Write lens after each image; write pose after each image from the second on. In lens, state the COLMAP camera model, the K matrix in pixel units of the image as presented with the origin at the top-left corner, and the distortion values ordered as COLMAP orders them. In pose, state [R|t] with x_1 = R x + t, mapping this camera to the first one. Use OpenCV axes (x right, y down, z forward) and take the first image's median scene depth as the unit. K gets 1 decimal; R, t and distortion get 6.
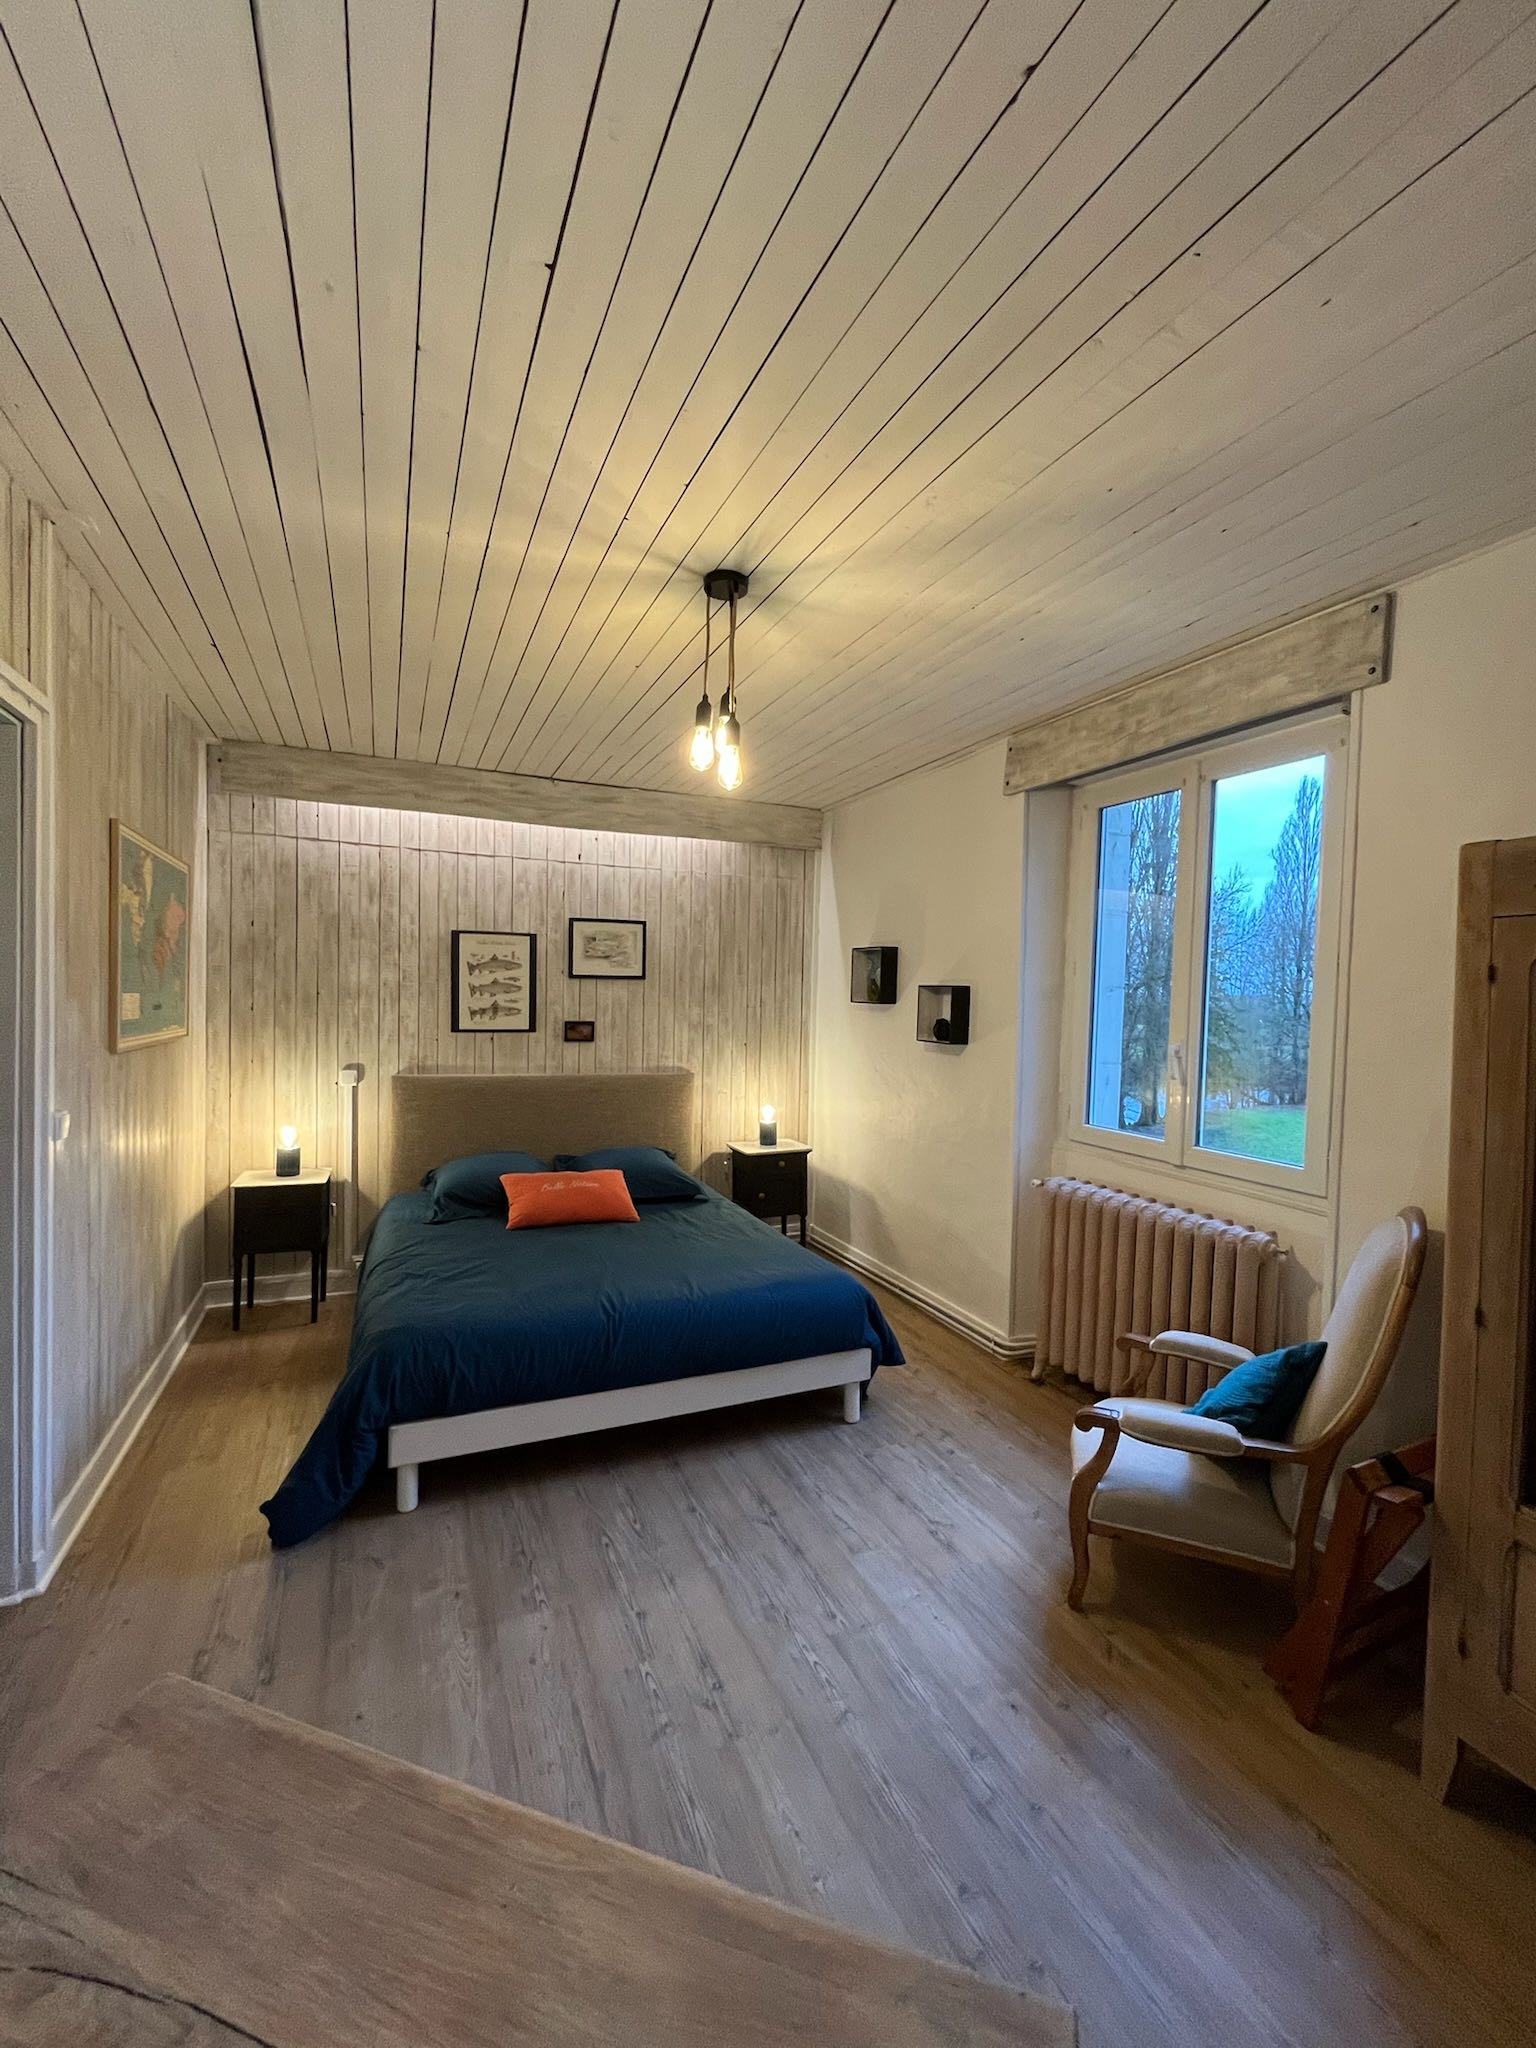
lens RADIAL K [[835.6, 0, 768.0], [0, 835.6, 1024.0], [0, 0, 1]] dist [-0.001382, -0.000354]
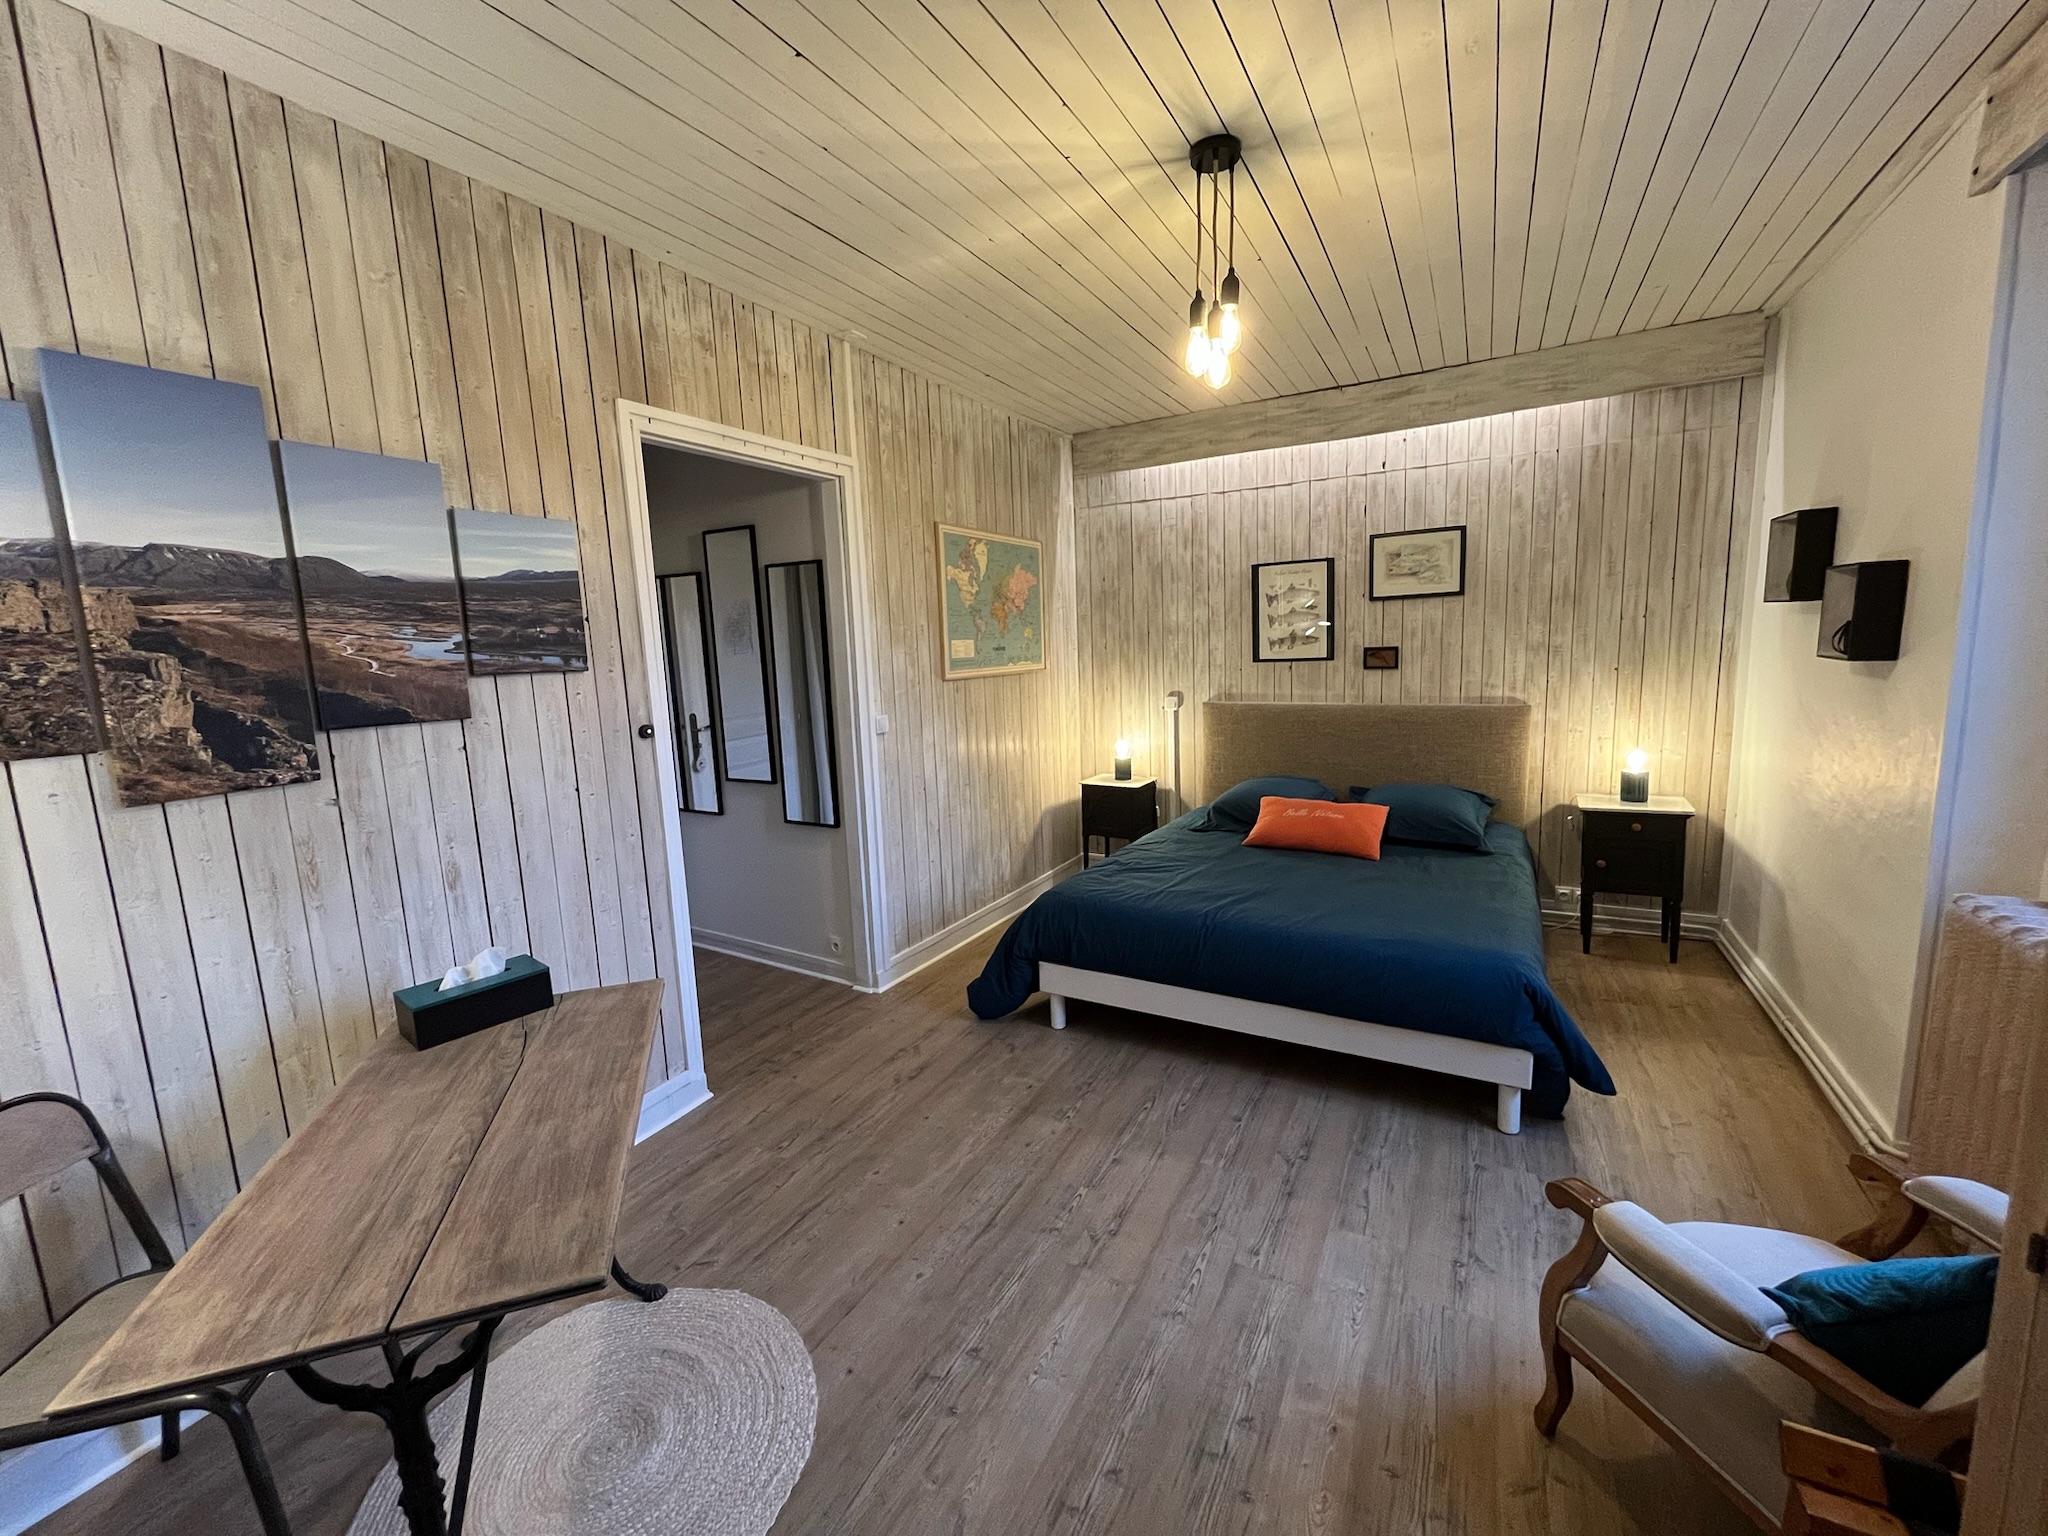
lens RADIAL K [[835.6, 0, 1024.0], [0, 835.6, 768.0], [0, 0, 1]] dist [-0.001382, -0.000354]
pose [[0.593416, 0.075339, -0.801362, 0.328620], [0.027987, 0.993076, 0.114087, 0.014688], [0.804409, -0.090129, 0.587199, 0.131973]]
